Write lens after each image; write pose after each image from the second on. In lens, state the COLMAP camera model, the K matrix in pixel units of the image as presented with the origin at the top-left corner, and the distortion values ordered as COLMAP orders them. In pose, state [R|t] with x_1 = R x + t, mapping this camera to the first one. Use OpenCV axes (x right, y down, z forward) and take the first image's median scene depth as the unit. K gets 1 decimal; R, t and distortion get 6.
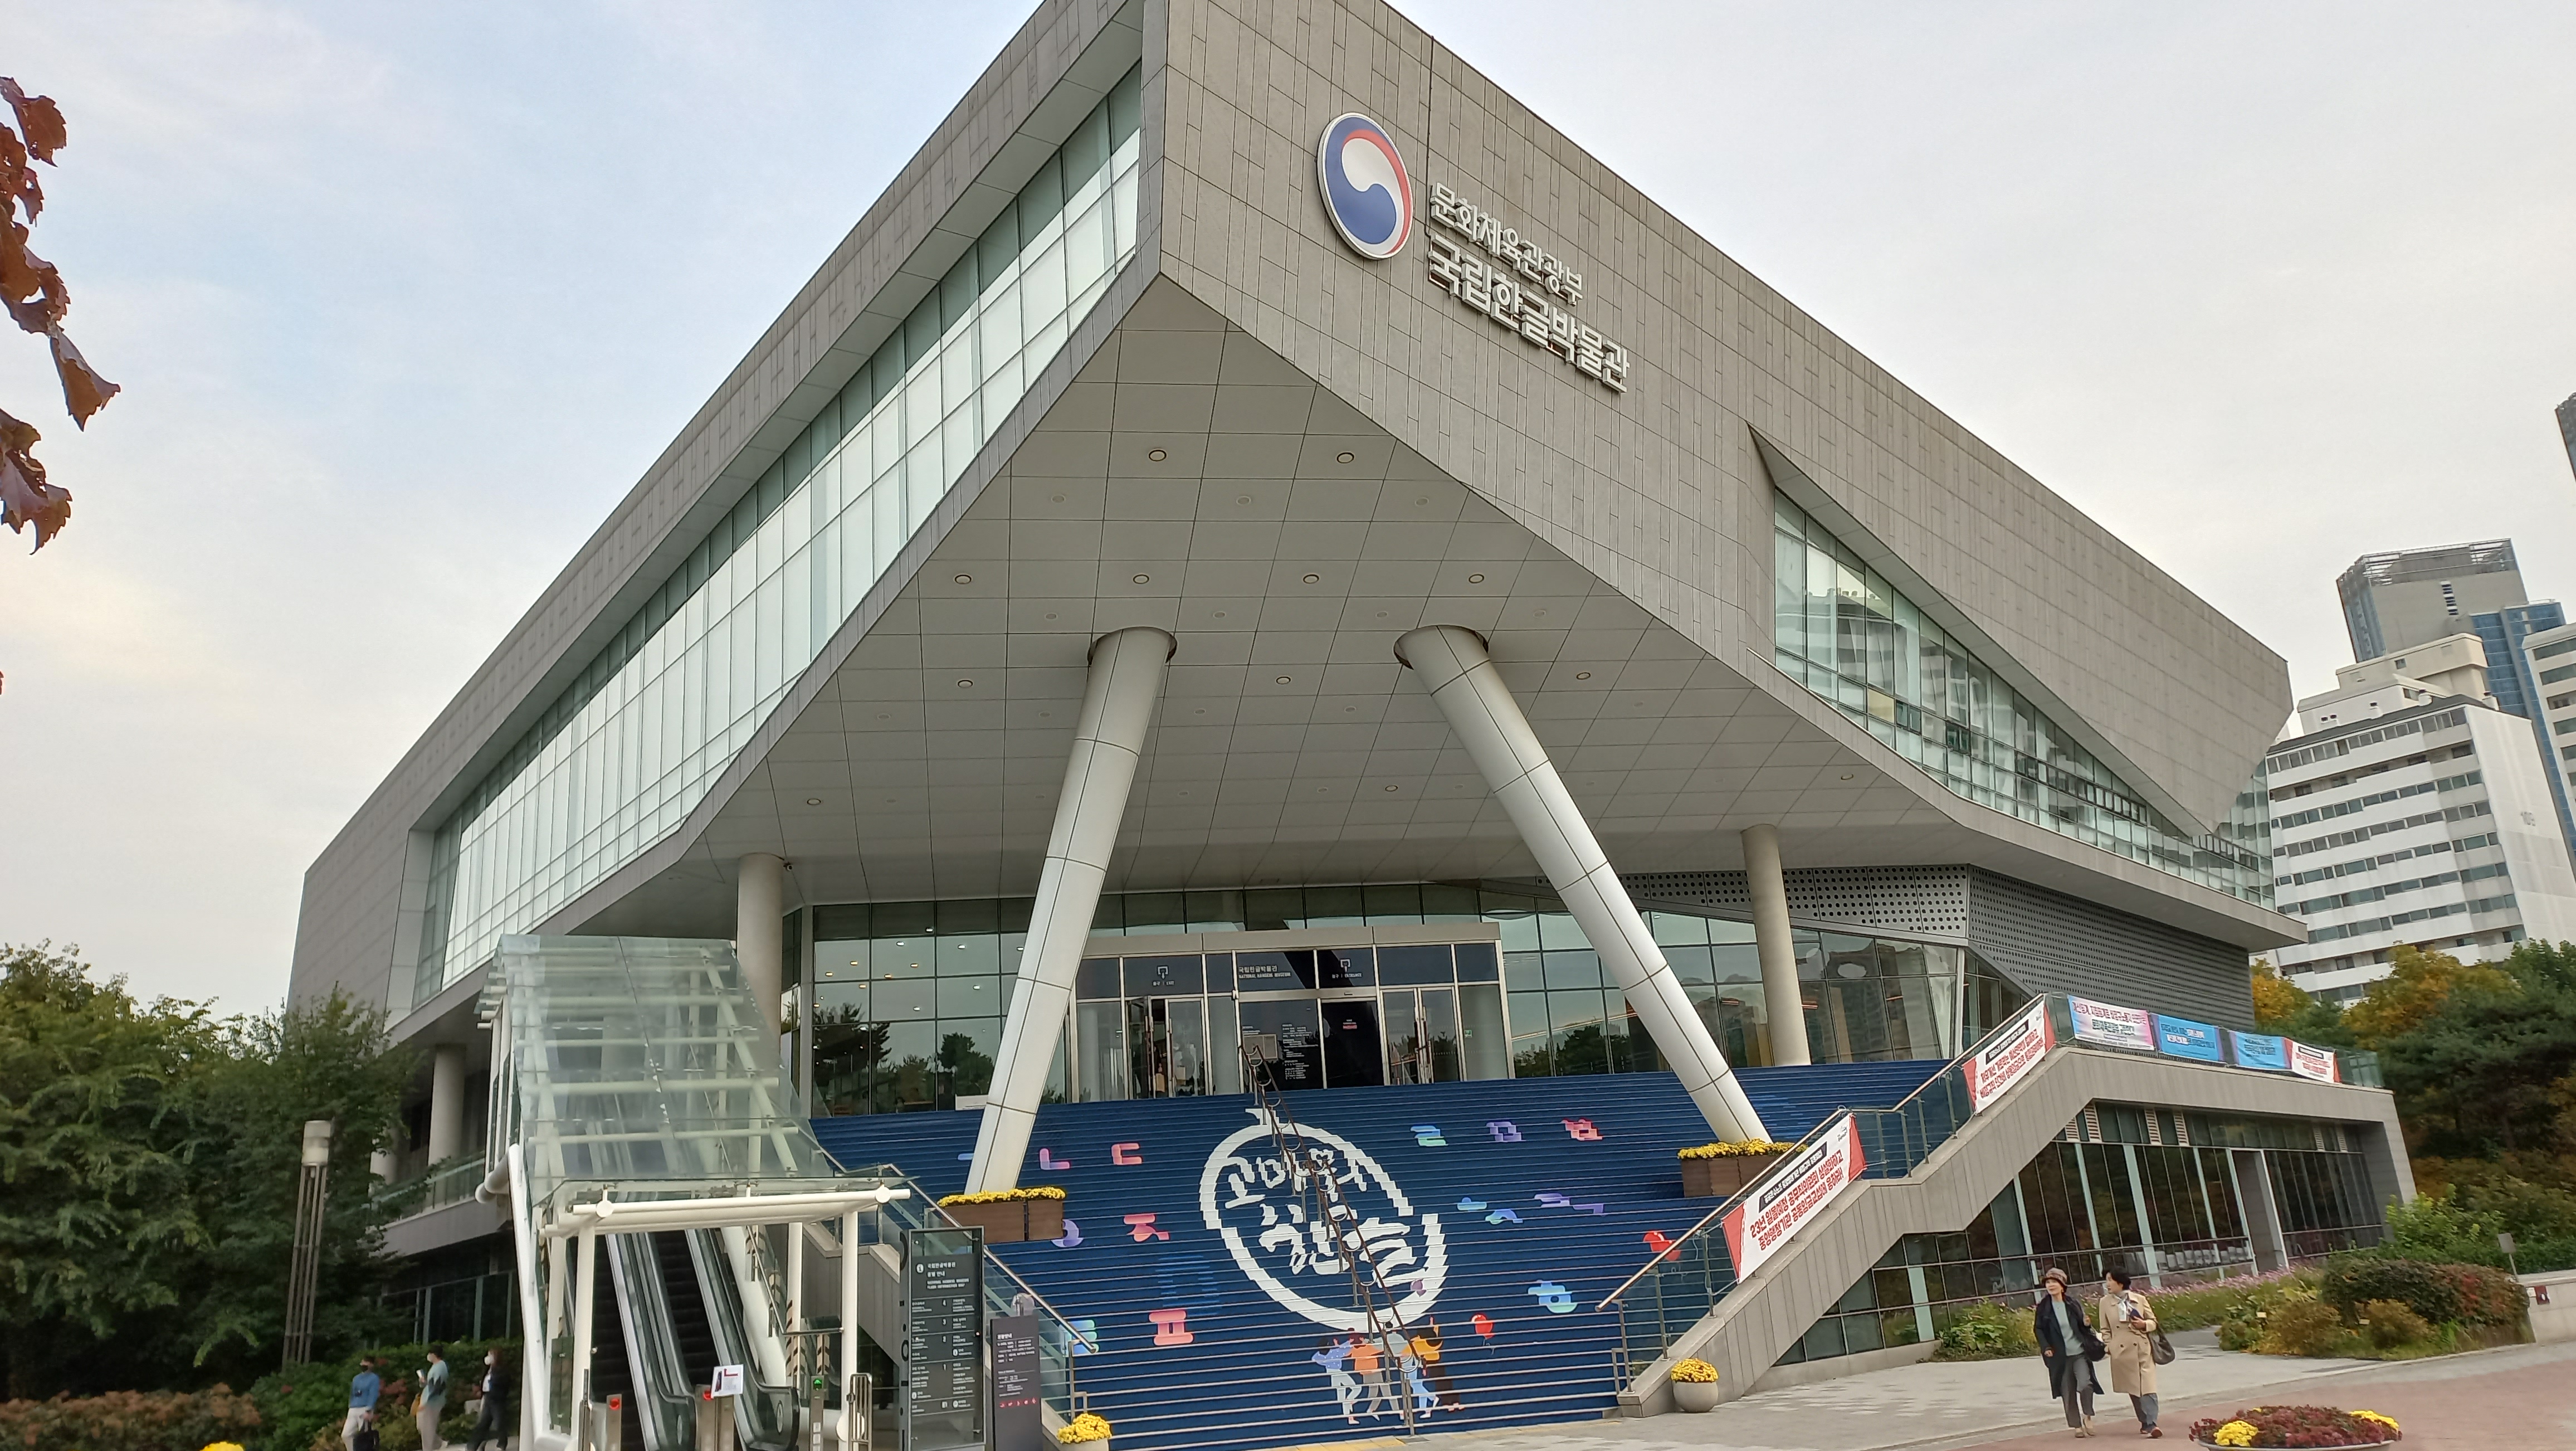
lens RADIAL K [[1841.5, 0, 1288.0], [0, 1841.5, 725.5], [0, 0, 1]] dist [0.046297, -0.002469]
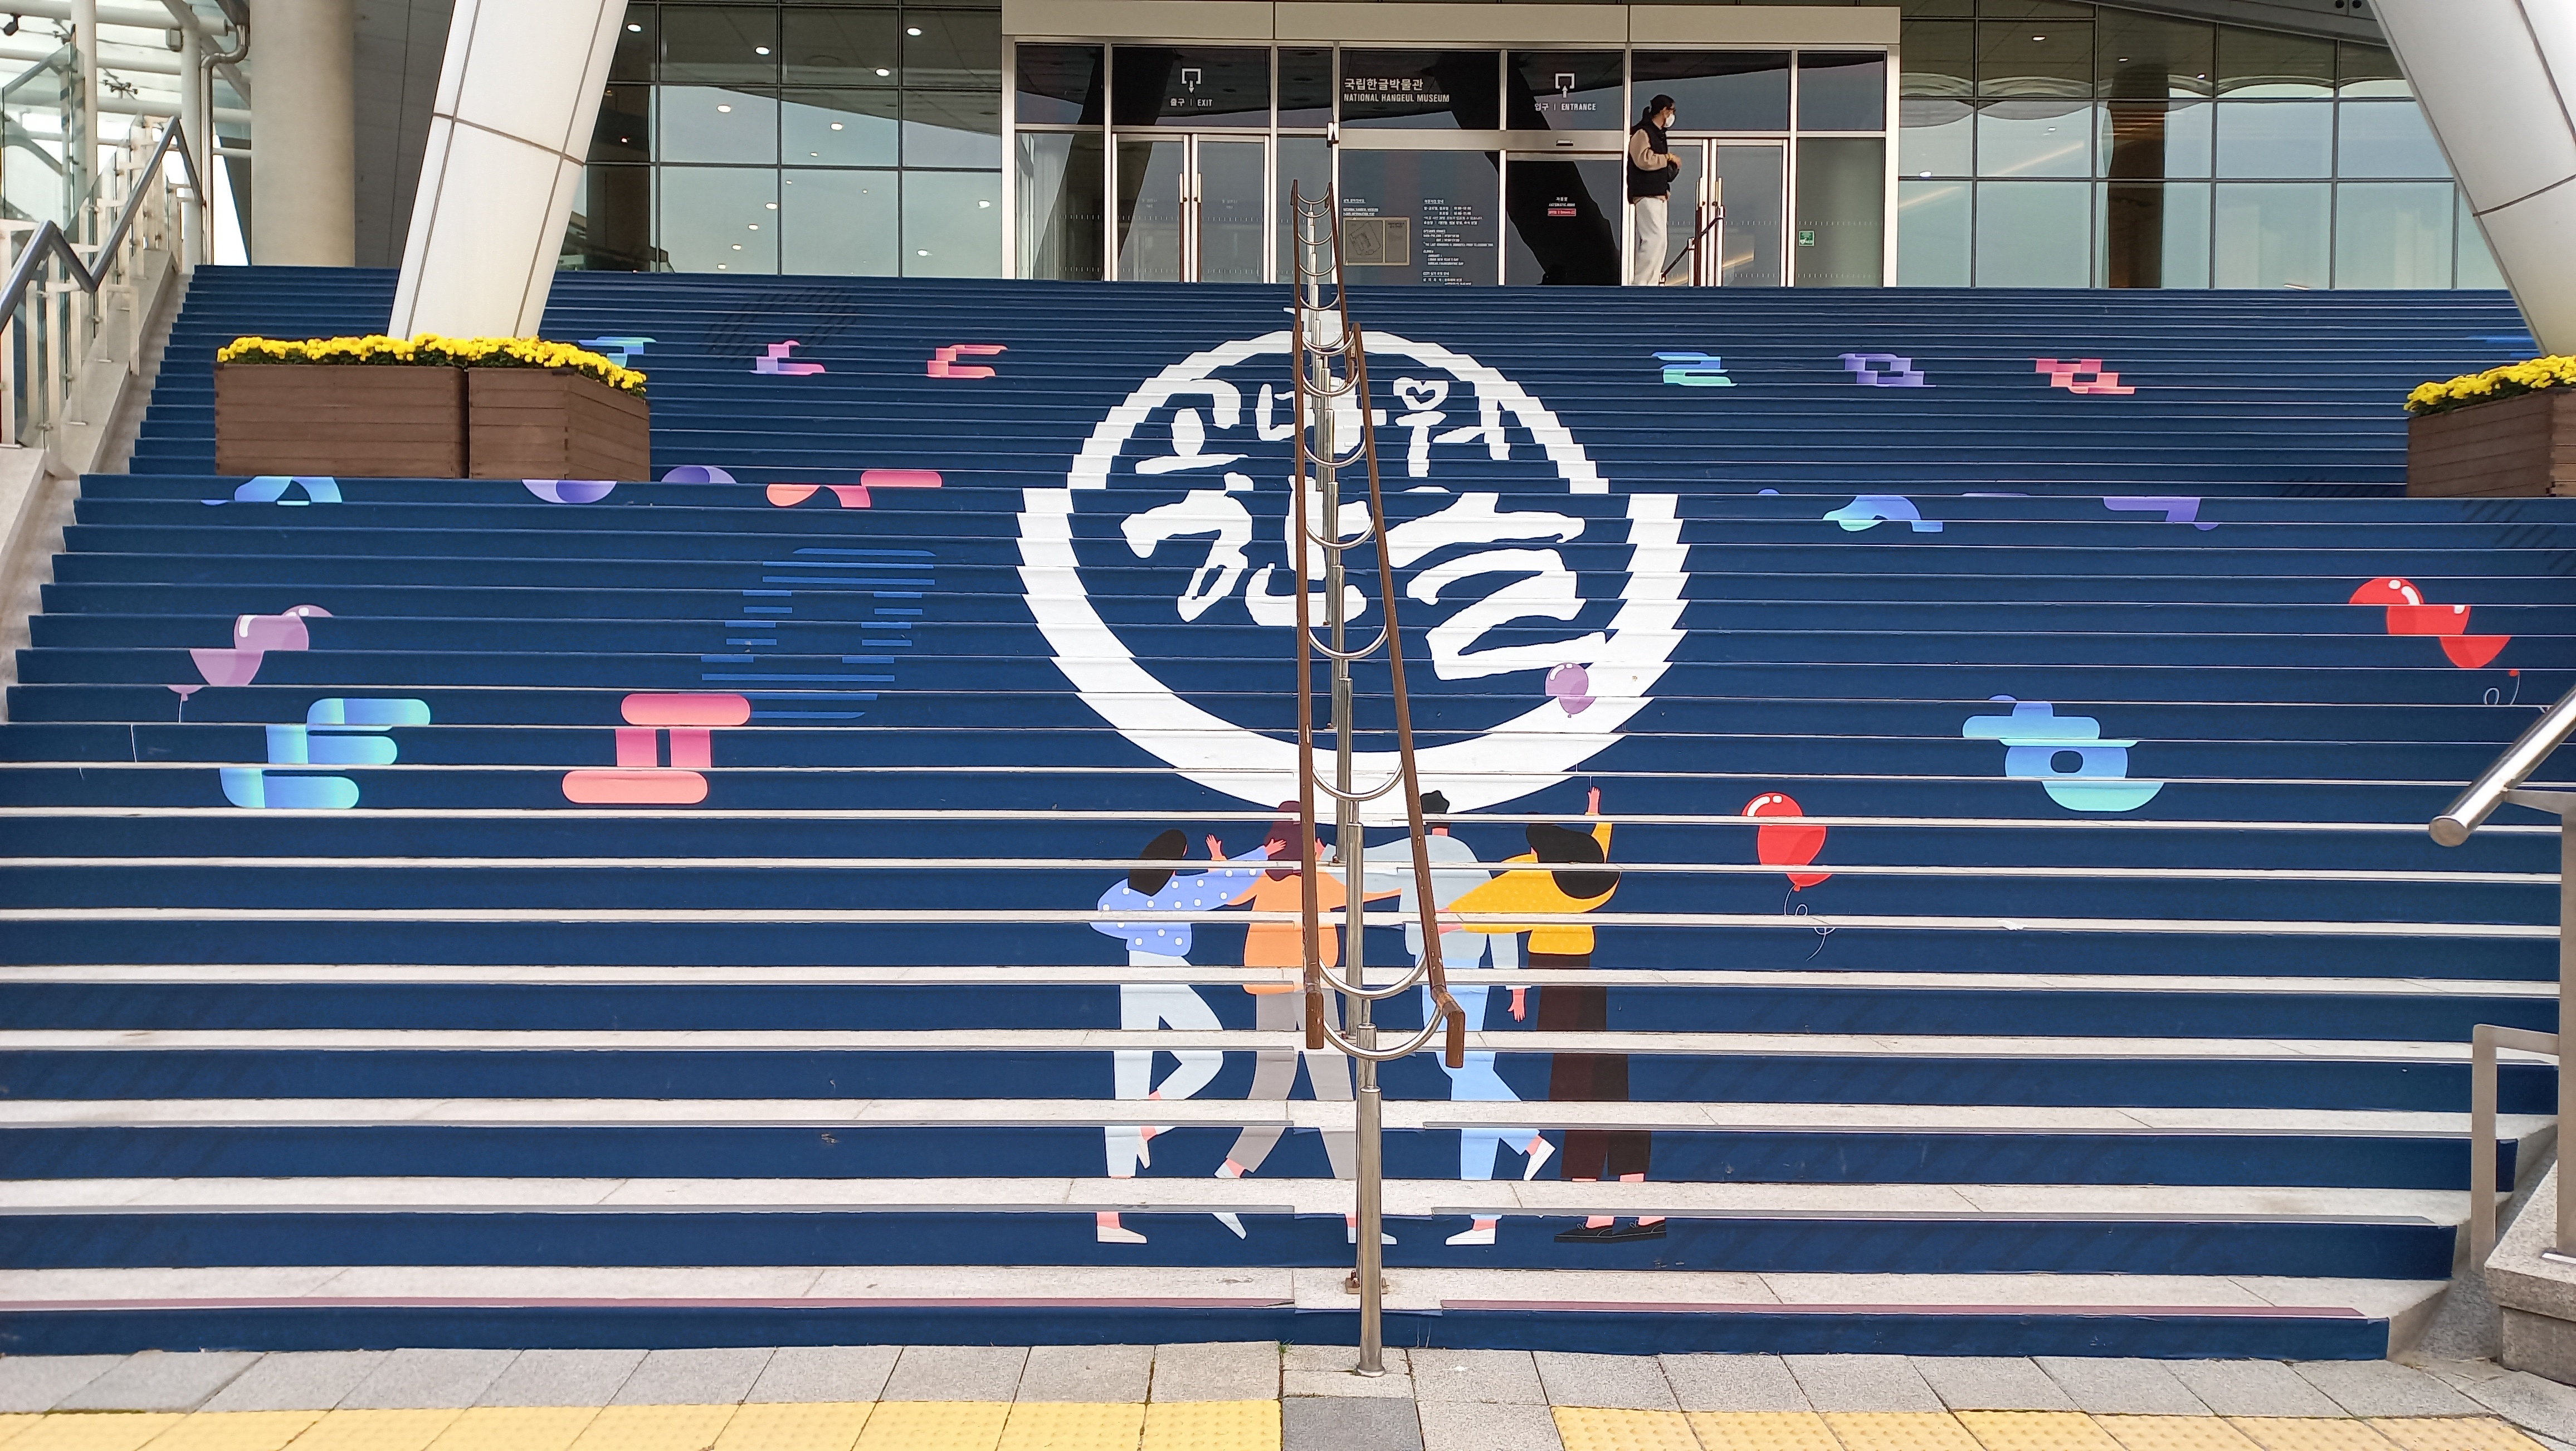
lens RADIAL K [[1841.5, 0, 1288.0], [0, 1841.5, 725.5], [0, 0, 1]] dist [0.046297, -0.002469]
pose [[0.985132, 0.078177, -0.152981, 0.068573], [-0.029667, 0.954500, 0.296731, 0.215250], [0.169218, -0.287780, 0.942628, 0.687004]]
